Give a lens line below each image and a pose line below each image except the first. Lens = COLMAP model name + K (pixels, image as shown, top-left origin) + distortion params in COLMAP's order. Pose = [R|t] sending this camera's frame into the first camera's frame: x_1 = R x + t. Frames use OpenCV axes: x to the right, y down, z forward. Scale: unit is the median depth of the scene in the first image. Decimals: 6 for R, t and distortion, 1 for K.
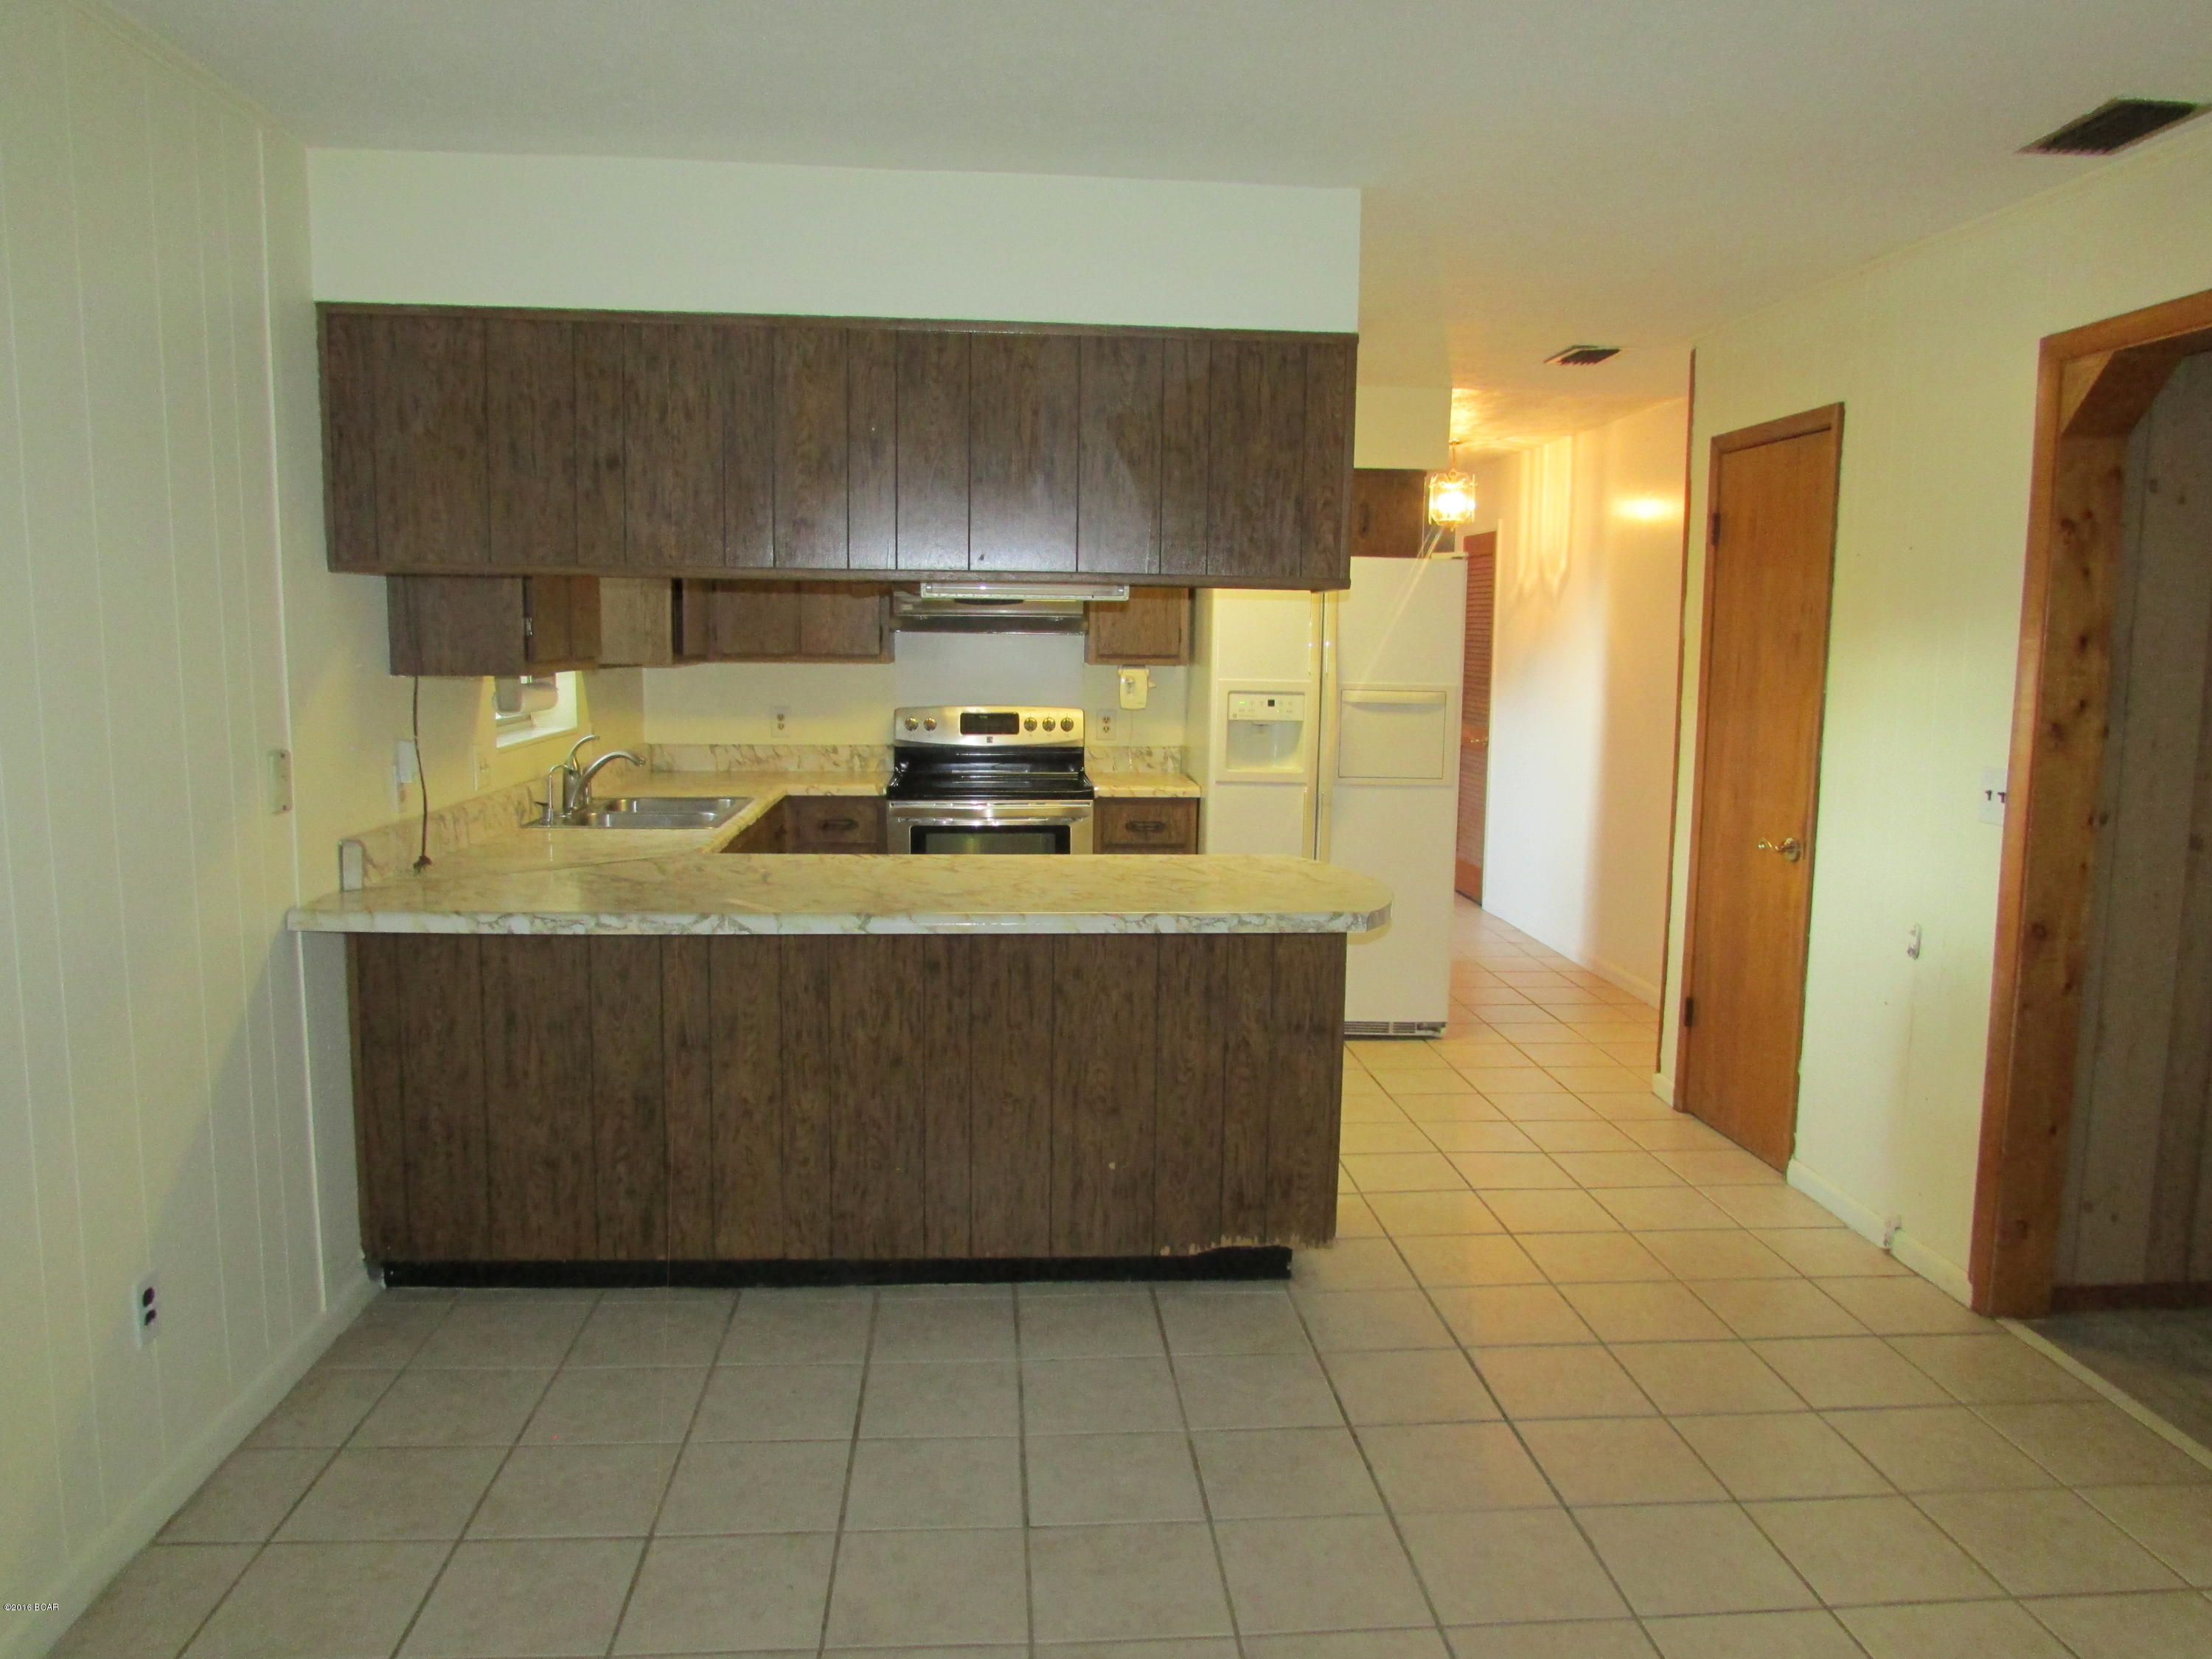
lens RADIAL K [[1610.4, 0, 1094.6], [0, 1610.4, 823.5], [0, 0, 1]] dist [-0.060113, 0.002068]
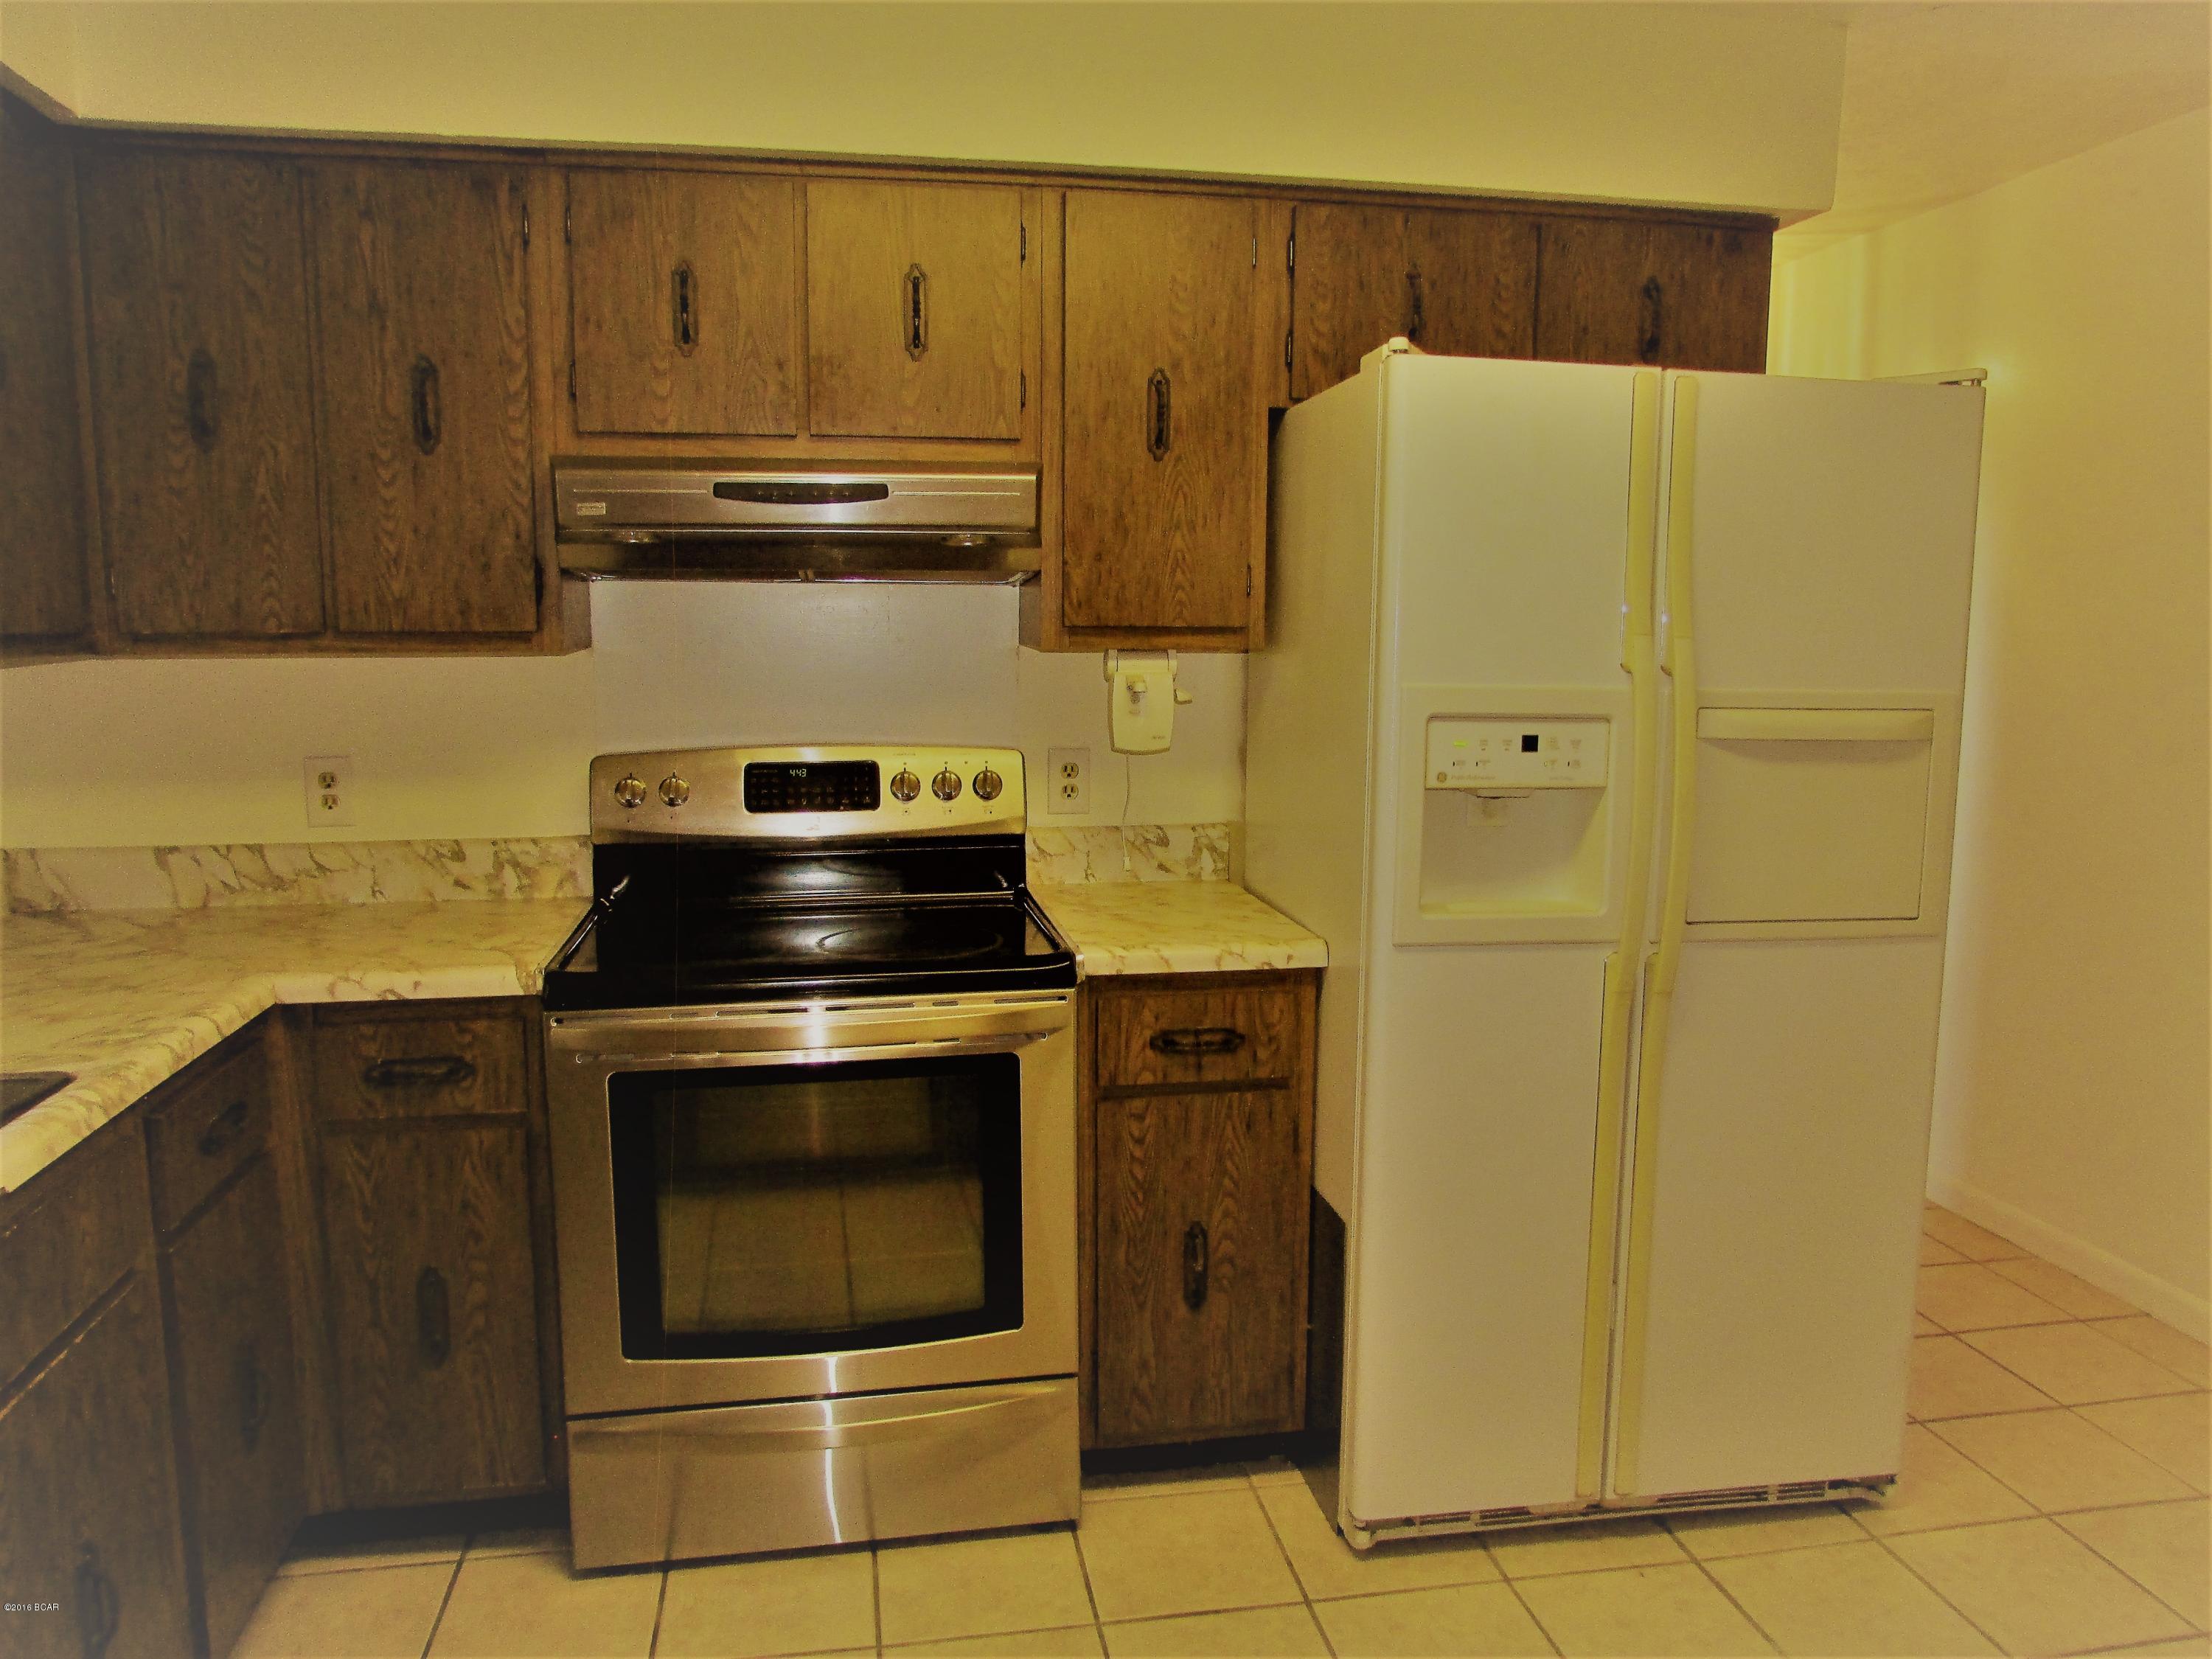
lens RADIAL K [[1610.4, 0, 1118.5], [0, 1610.4, 850.1], [0, 0, 1]] dist [-0.060113, 0.002068]
pose [[0.993860, -0.022369, 0.108356, -0.030925], [0.019587, 0.999452, 0.026676, -0.056106], [-0.108893, -0.024390, 0.993754, 0.567143]]
